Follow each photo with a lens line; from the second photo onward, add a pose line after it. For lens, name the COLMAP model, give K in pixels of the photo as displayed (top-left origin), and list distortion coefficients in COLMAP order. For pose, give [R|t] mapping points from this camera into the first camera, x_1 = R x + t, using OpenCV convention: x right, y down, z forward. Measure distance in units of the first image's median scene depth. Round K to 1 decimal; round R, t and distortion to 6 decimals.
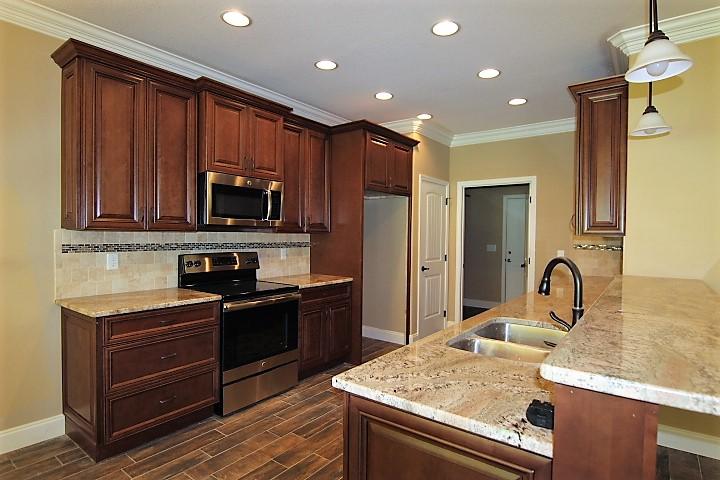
lens RADIAL K [[390.9, 0, 365.8], [0, 390.9, 242.2], [0, 0, 1]] dist [-0.002398, -0.008341]
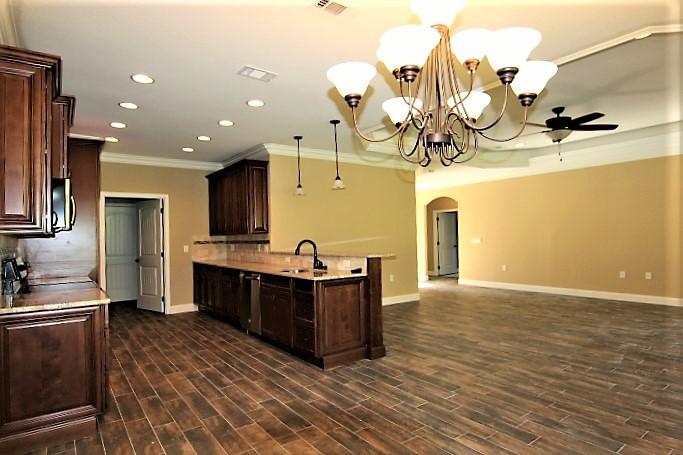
lens RADIAL K [[370.8, 0, 347.0], [0, 370.8, 229.6], [0, 0, 1]] dist [-0.002398, -0.008341]
pose [[0.285828, 0.012751, 0.958196, -1.170925], [0.028504, 0.999356, -0.021801, 0.004747], [-0.957857, 0.033544, 0.285281, -0.038582]]
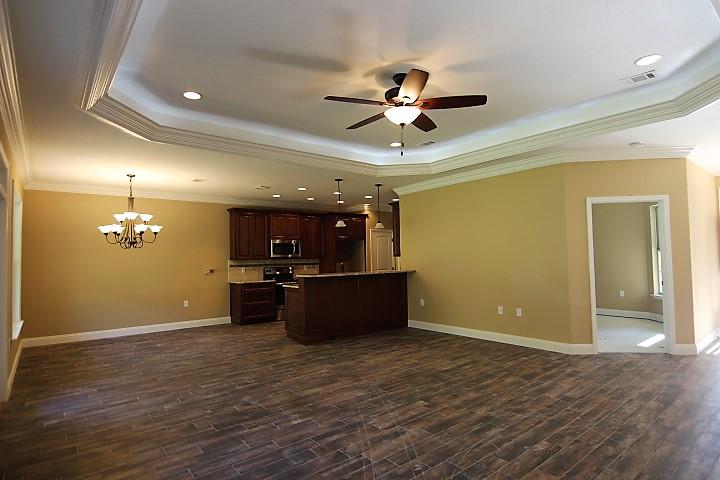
lens RADIAL K [[390.9, 0, 365.8], [0, 390.9, 242.2], [0, 0, 1]] dist [-0.002398, -0.008341]
pose [[0.970819, -0.040053, -0.236445, 0.971066], [0.026335, 0.997797, -0.060895, 0.039975], [0.238363, 0.052891, 0.969735, -1.676750]]
